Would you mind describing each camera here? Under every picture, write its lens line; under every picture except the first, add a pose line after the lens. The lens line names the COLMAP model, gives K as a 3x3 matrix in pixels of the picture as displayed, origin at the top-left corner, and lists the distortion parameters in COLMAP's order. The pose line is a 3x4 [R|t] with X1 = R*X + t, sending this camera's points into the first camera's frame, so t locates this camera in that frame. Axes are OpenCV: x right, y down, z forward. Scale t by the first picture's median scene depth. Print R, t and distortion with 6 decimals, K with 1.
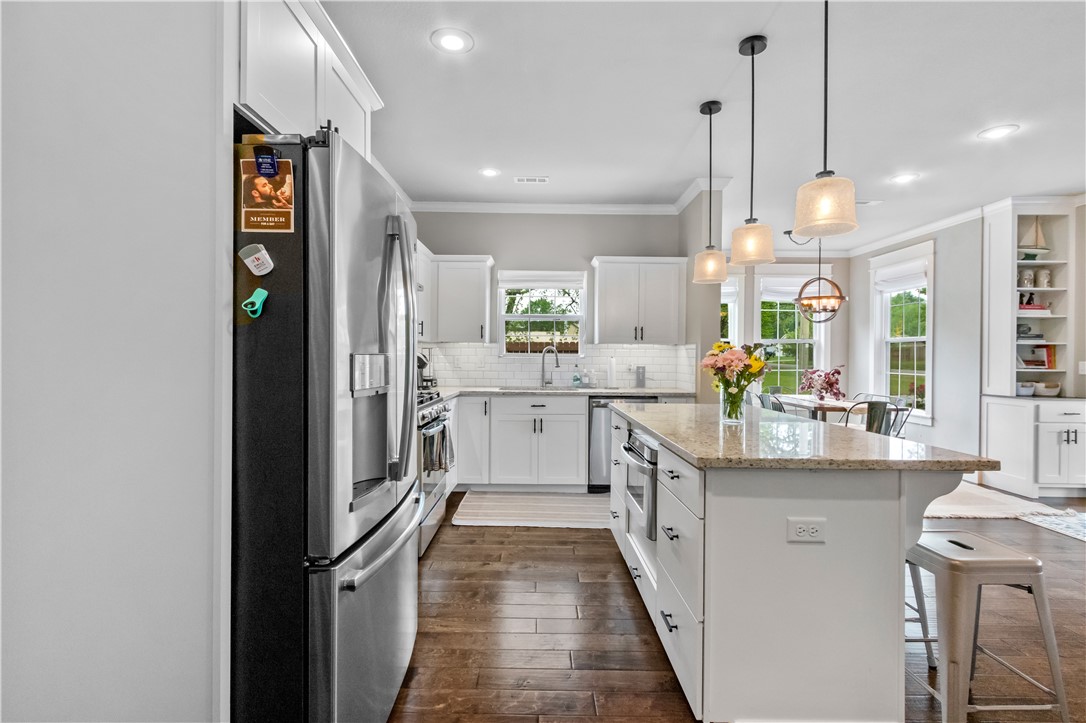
lens RADIAL K [[502.1, 0, 549.0], [0, 502.1, 358.2], [0, 0, 1]] dist [0.009623, -0.002091]
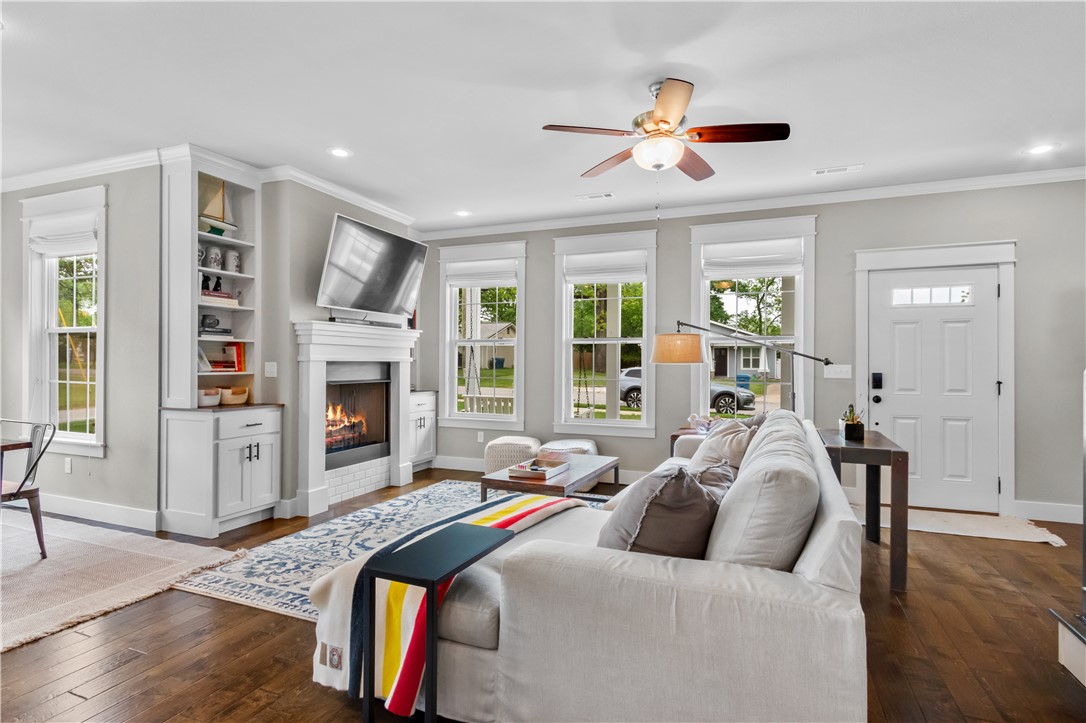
lens RADIAL K [[554.6, 0, 541.8], [0, 554.6, 364.2], [0, 0, 1]] dist [0.001477, -0.002211]
pose [[0.375731, -0.007049, 0.926702, 0.335148], [0.000734, 0.999973, 0.007309, 0.003171], [-0.926729, -0.002066, 0.375726, 0.197411]]
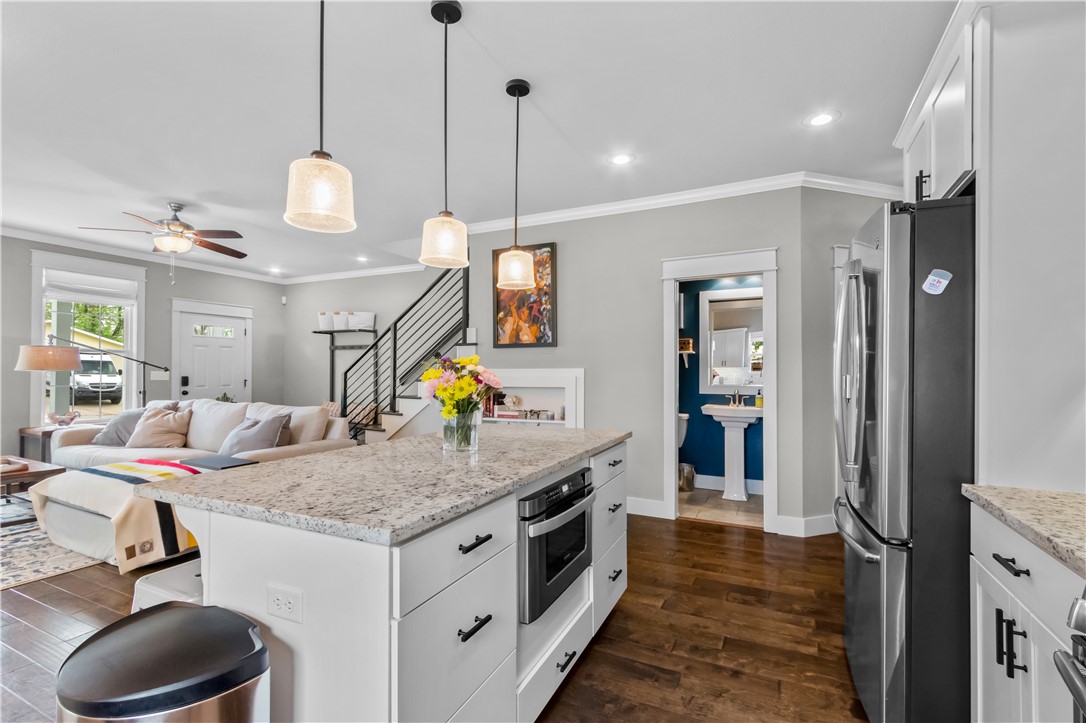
lens RADIAL K [[502.1, 0, 544.3], [0, 502.1, 365.5], [0, 0, 1]] dist [0.009623, -0.002091]
pose [[-0.897739, -0.004486, 0.440504, -0.075441], [-0.008532, 0.999938, -0.007206, -0.002860], [-0.440445, -0.010227, -0.897721, 0.854886]]
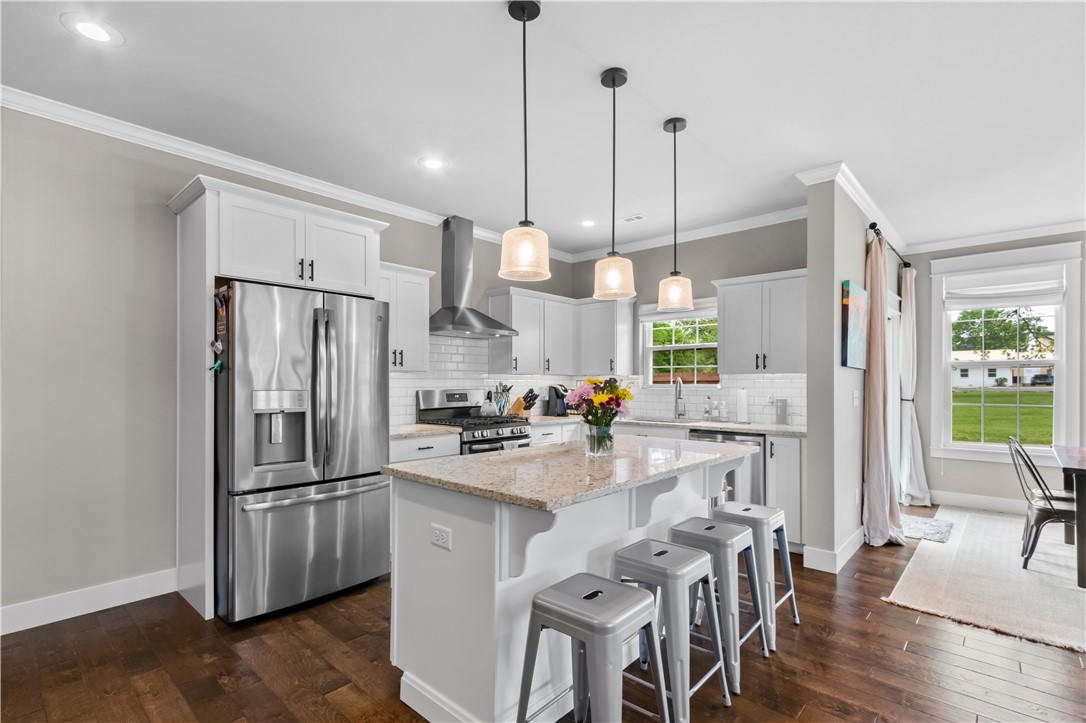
lens RADIAL K [[502.1, 0, 533.7], [0, 502.1, 382.1], [0, 0, 1]] dist [0.009623, -0.002091]
pose [[0.731817, -0.008039, -0.681454, 0.473780], [0.002593, 0.999956, -0.009012, -0.006209], [0.681497, 0.004828, 0.731805, 0.082588]]
